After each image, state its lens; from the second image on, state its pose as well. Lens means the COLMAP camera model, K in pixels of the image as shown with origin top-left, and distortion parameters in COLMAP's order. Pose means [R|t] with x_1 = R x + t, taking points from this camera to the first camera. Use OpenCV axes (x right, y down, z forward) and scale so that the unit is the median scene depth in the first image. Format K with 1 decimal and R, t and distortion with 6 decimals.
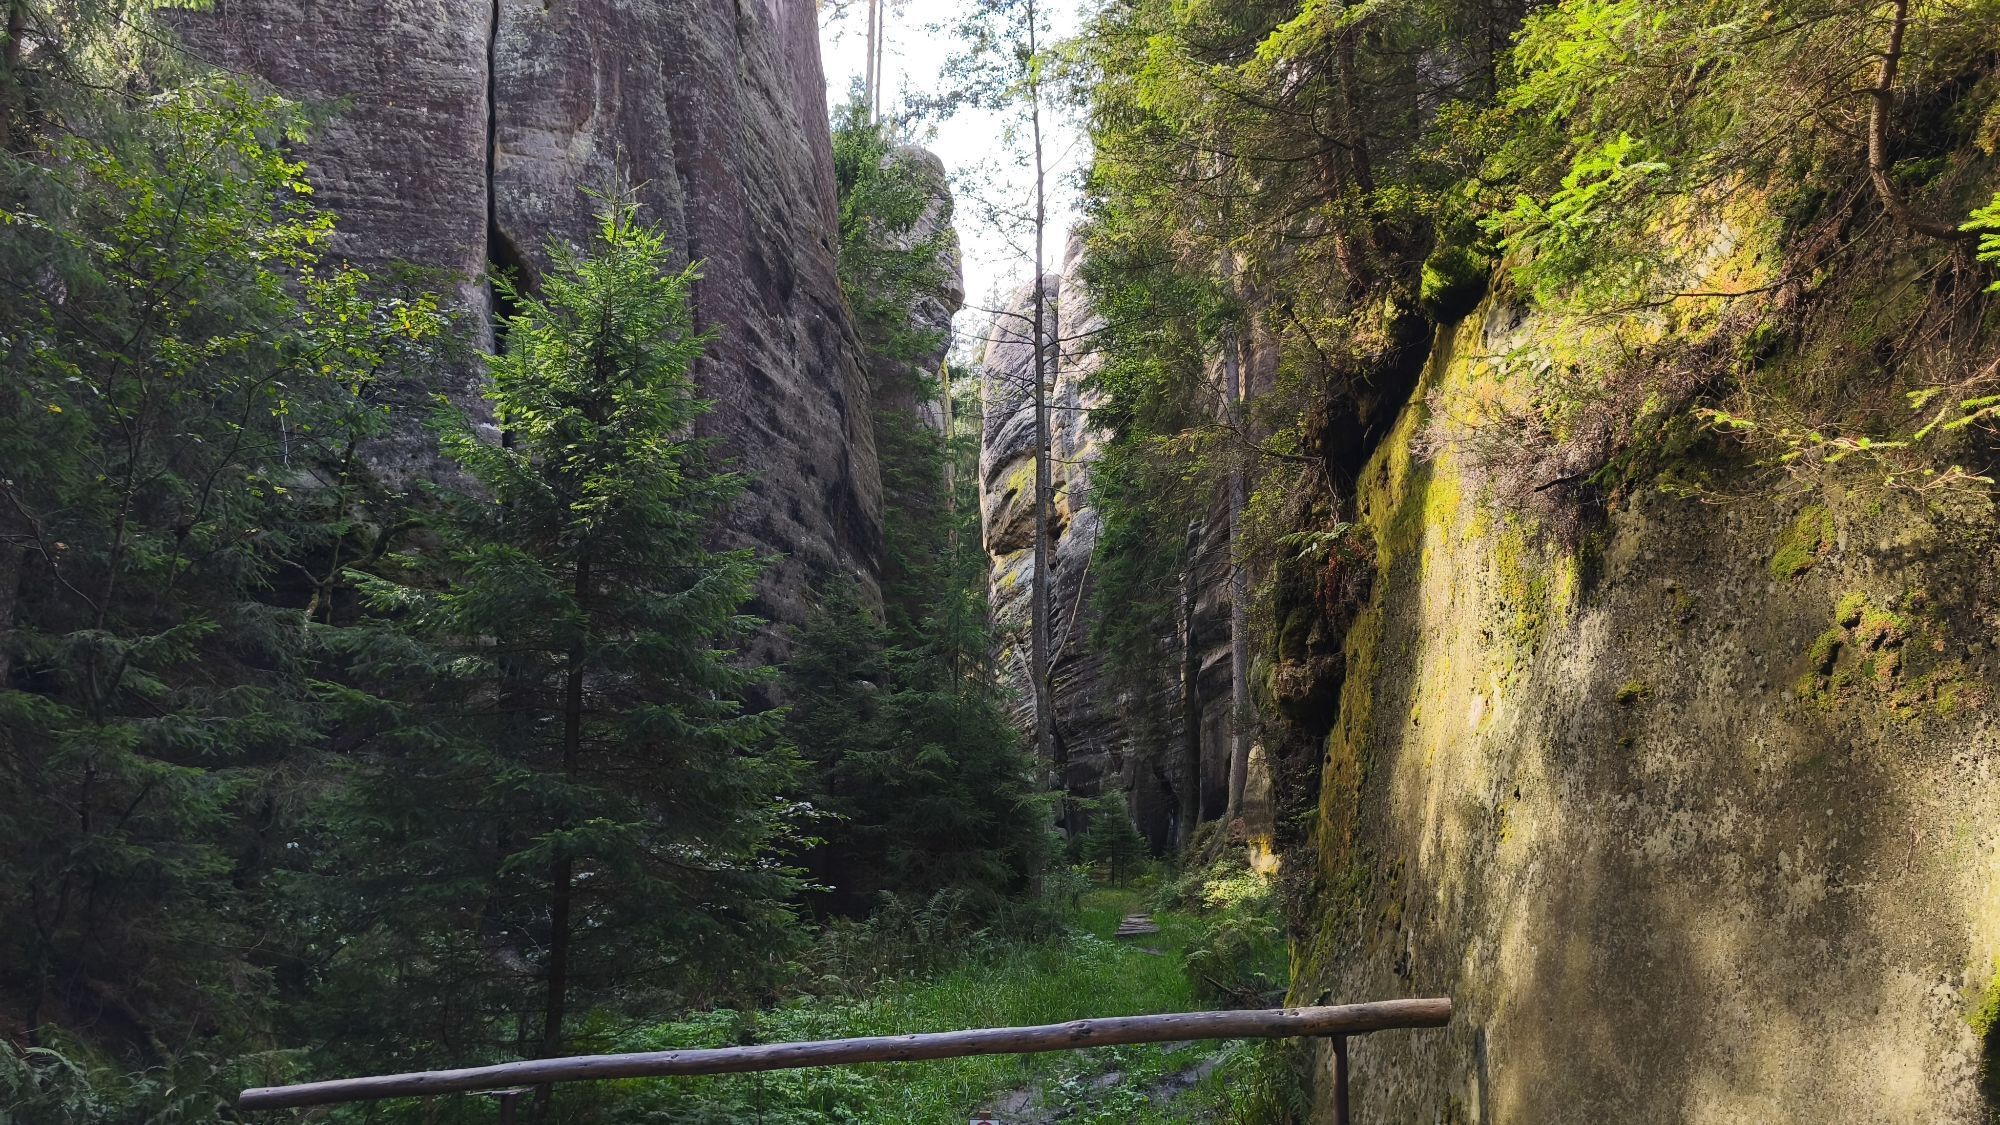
lens RADIAL K [[1244.9, 0, 1000.0], [0, 1244.9, 562.5], [0, 0, 1]] dist [-0.001800, -0.037572]
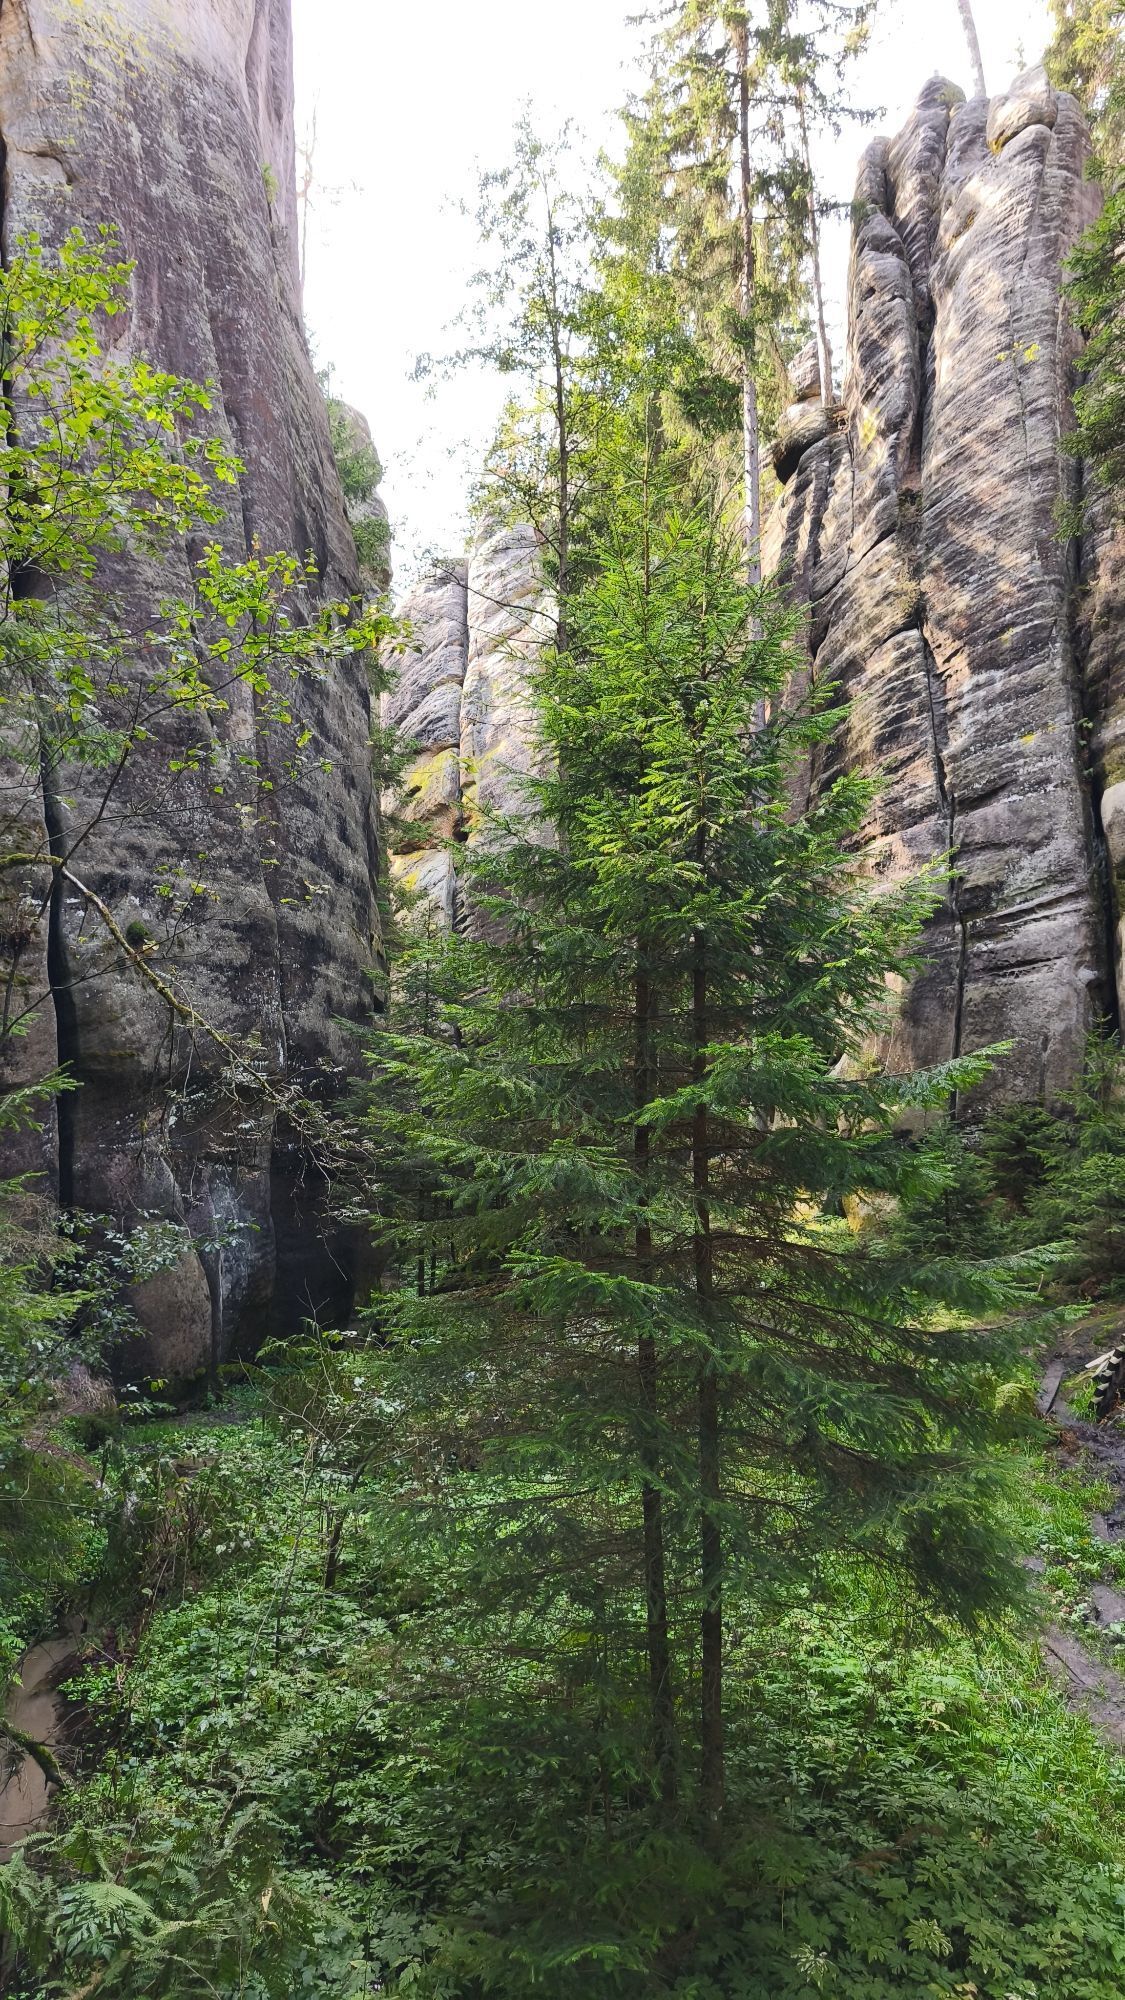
lens RADIAL K [[1244.9, 0, 562.5], [0, 1244.9, 1000.0], [0, 0, 1]] dist [-0.001800, -0.037572]
pose [[0.982362, 0.020697, 0.185838, -0.177538], [-0.042229, 0.992735, 0.112666, -0.028927], [-0.182156, -0.118526, 0.976100, 0.107962]]
